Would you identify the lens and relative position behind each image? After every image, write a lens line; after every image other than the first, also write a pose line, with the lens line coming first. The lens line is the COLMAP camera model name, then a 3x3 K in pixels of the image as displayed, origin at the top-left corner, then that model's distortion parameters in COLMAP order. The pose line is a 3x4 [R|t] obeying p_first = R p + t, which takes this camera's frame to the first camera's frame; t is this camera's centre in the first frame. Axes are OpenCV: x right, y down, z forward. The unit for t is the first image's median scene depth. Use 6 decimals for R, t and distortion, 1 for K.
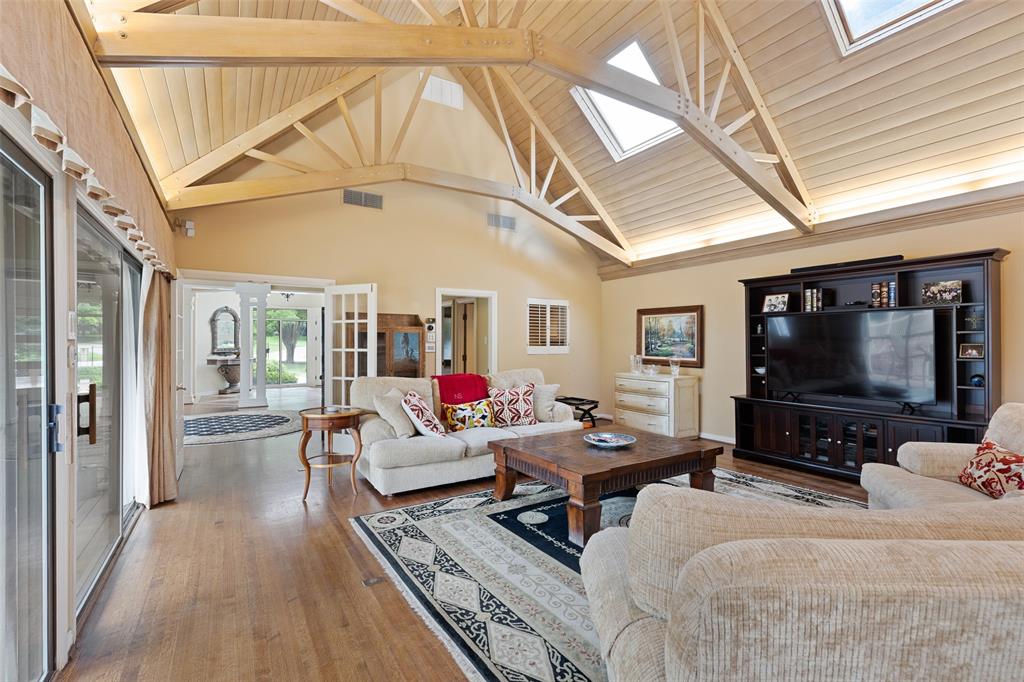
lens RADIAL K [[464.0, 0, 512.0], [0, 464.0, 341.0], [0, 0, 1]] dist [0.014535, -0.000353]
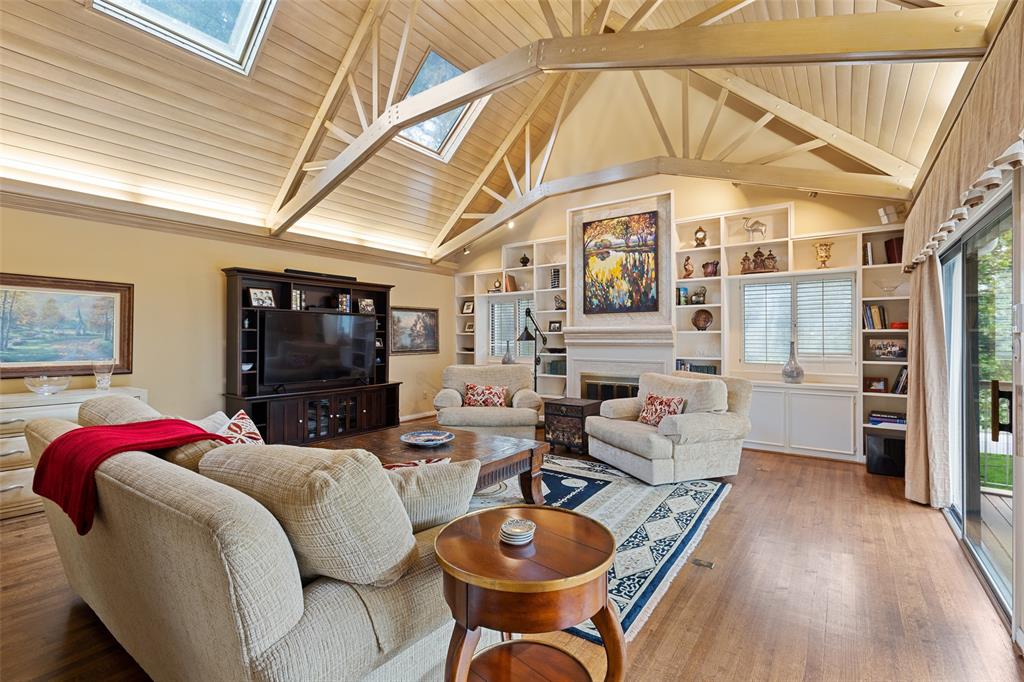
lens RADIAL K [[449.4, 0, 512.0], [0, 449.4, 341.0], [0, 0, 1]] dist [0.000127, -0.000220]
pose [[-0.374846, -0.006127, 0.927067, -0.560057], [-0.005251, 0.999976, 0.004486, 0.003814], [-0.927072, -0.003187, -0.374869, 0.928070]]
